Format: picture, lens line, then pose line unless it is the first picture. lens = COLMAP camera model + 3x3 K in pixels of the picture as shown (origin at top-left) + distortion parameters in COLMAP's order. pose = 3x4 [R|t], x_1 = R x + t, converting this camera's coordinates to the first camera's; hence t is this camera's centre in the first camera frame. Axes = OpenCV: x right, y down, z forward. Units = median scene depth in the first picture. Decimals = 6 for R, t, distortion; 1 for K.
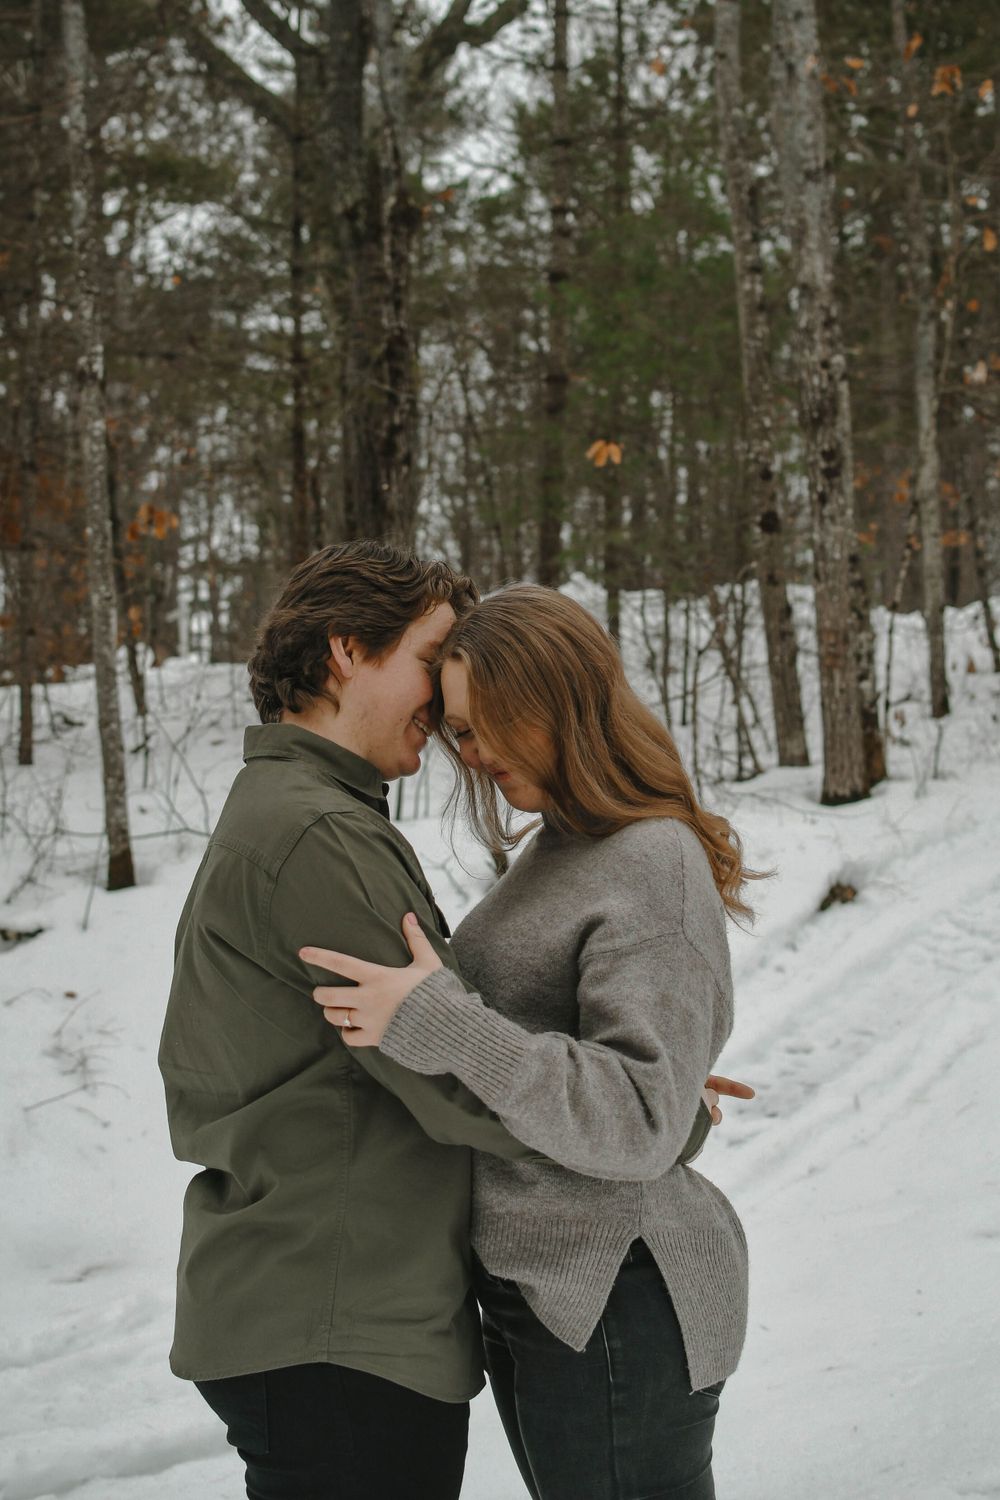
lens RADIAL K [[2291.9, 0, 500.0], [0, 2291.9, 750.0], [0, 0, 1]] dist [0.028930, -0.135703]
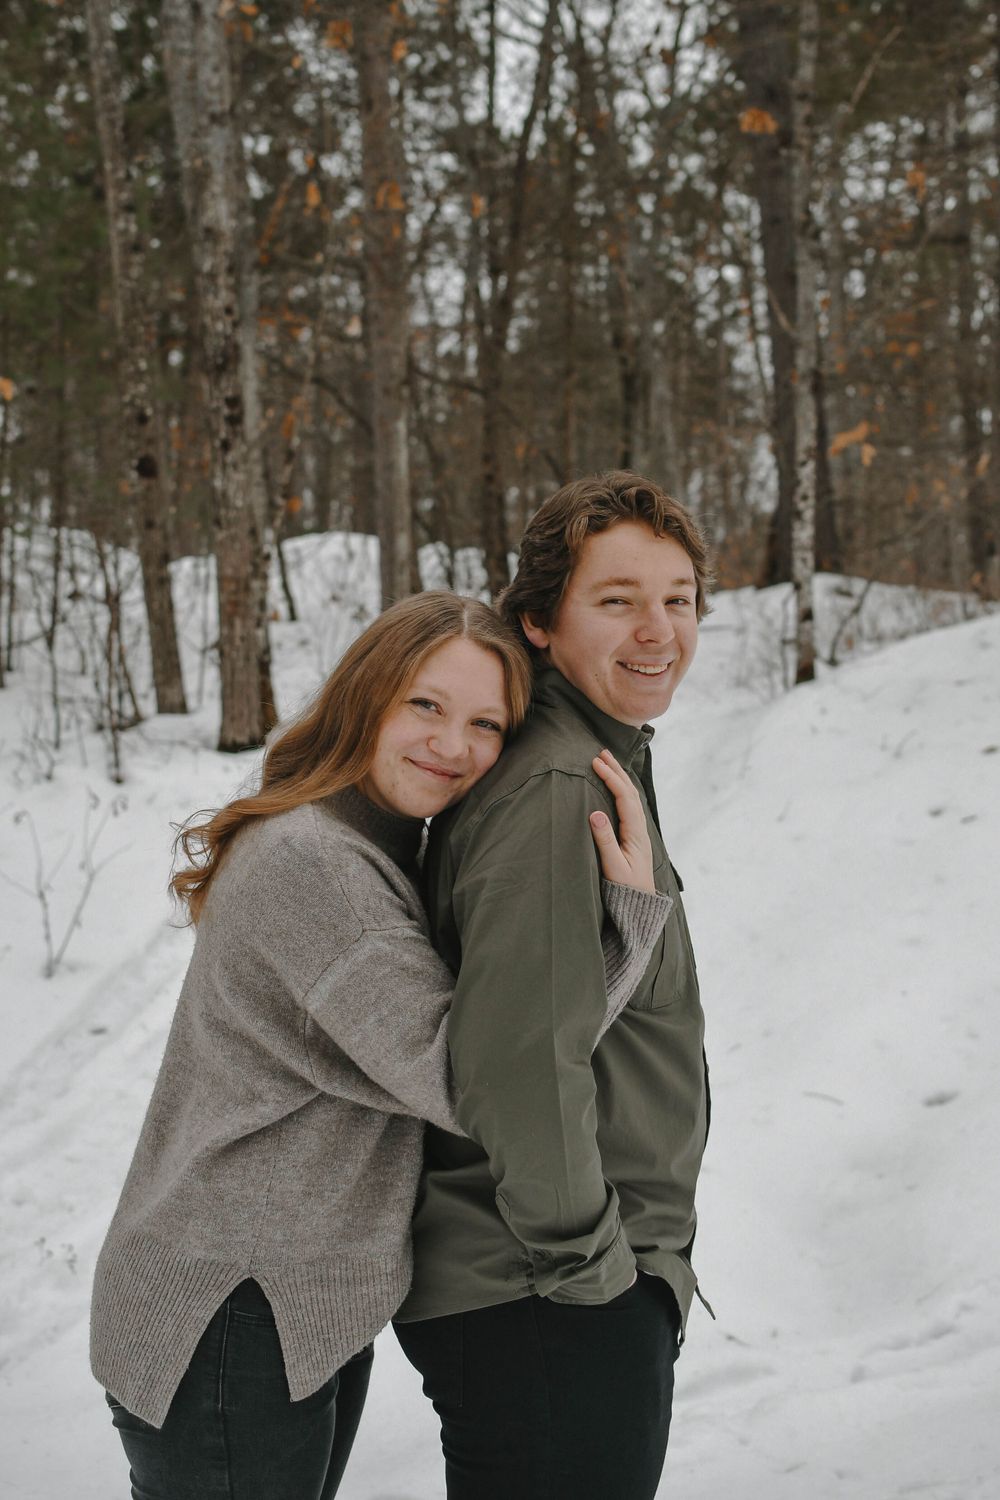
lens RADIAL K [[2309.4, 0, 482.2], [0, 2309.4, 748.2], [0, 0, 1]] dist [0.022434, -0.026761]
pose [[0.940244, -0.006159, 0.340447, -0.094926], [-0.001378, 0.999759, 0.021890, -0.000184], [-0.340499, -0.021051, 0.940009, 0.014293]]
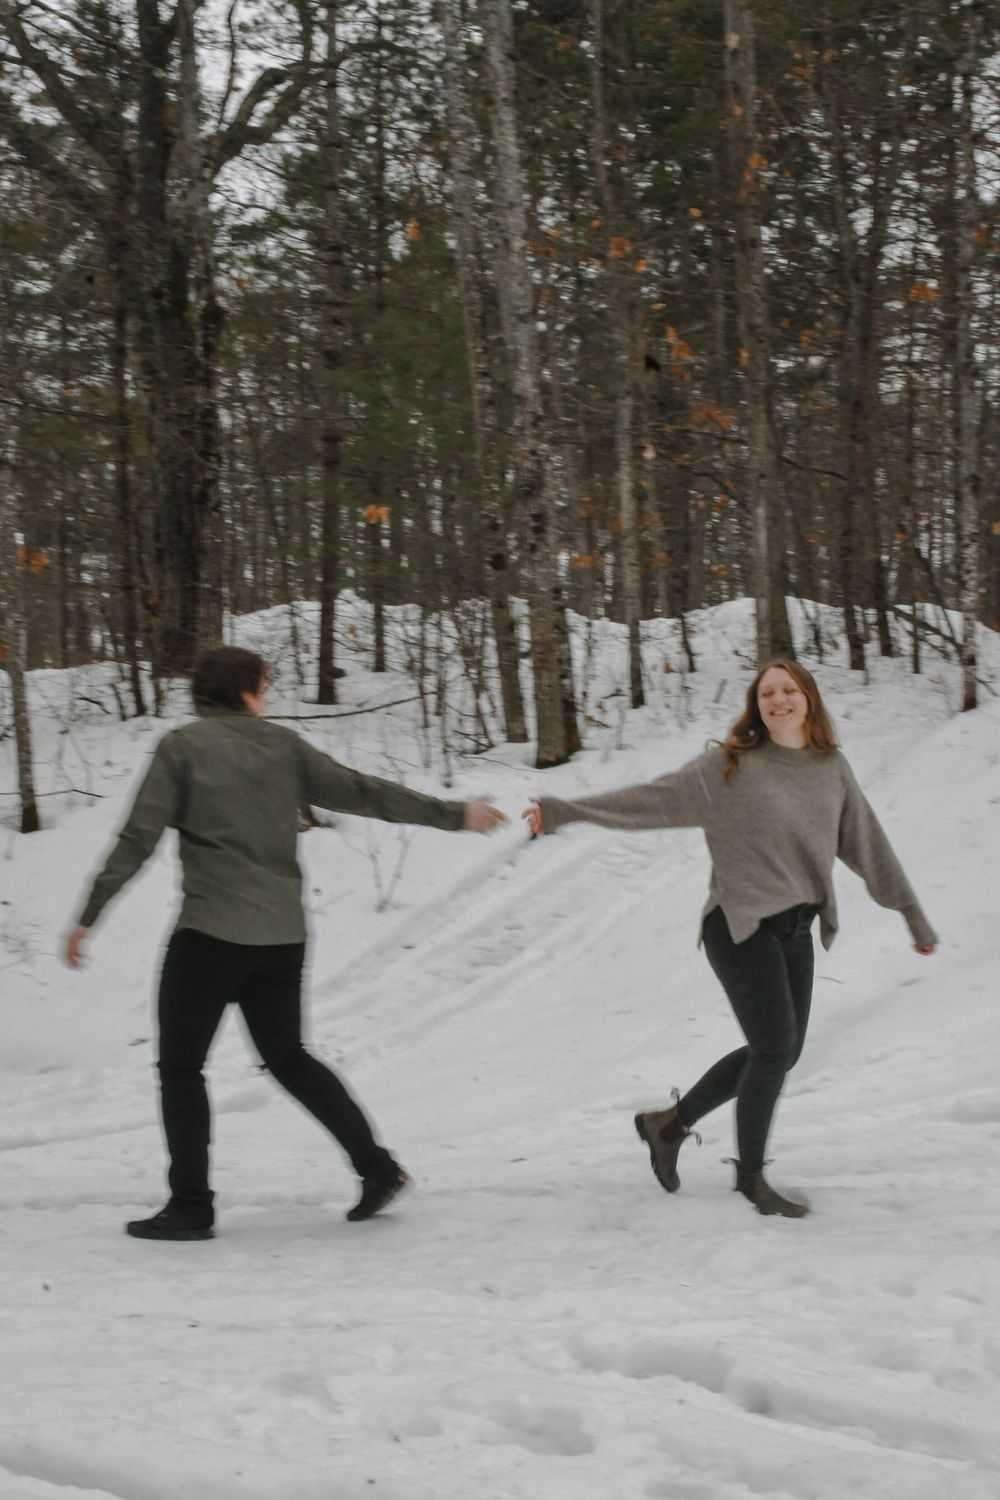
lens RADIAL K [[2309.4, 0, 482.2], [0, 2309.4, 748.2], [0, 0, 1]] dist [0.022434, -0.026761]
pose [[0.995242, -0.009477, 0.096973, -0.026987], [0.009687, 0.999952, -0.001695, 0.013931], [-0.096952, 0.002626, 0.995286, -0.388354]]
